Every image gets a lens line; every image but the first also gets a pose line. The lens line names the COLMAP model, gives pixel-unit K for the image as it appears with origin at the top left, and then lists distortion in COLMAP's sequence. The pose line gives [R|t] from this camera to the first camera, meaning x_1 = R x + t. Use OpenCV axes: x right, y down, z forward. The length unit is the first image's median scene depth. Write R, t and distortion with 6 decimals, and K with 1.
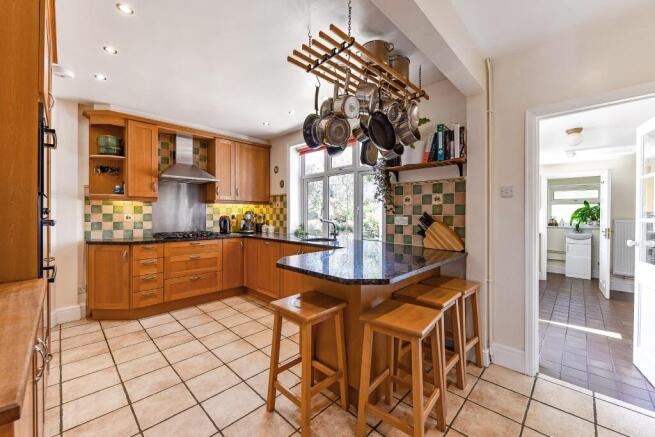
lens RADIAL K [[262.0, 0, 327.5], [0, 262.0, 214.9], [0, 0, 1]] dist [-0.000989, -0.000037]
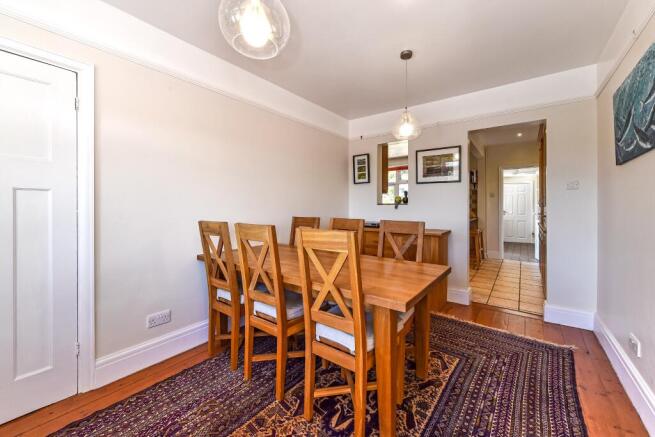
lens RADIAL K [[262.0, 0, 326.2], [0, 262.0, 207.9], [0, 0, 1]] dist [-0.000989, -0.000037]
pose [[0.994862, -0.004397, 0.101146, -1.282938], [0.004348, 0.999990, 0.000709, 0.037234], [-0.101148, -0.000266, 0.994871, -1.502462]]
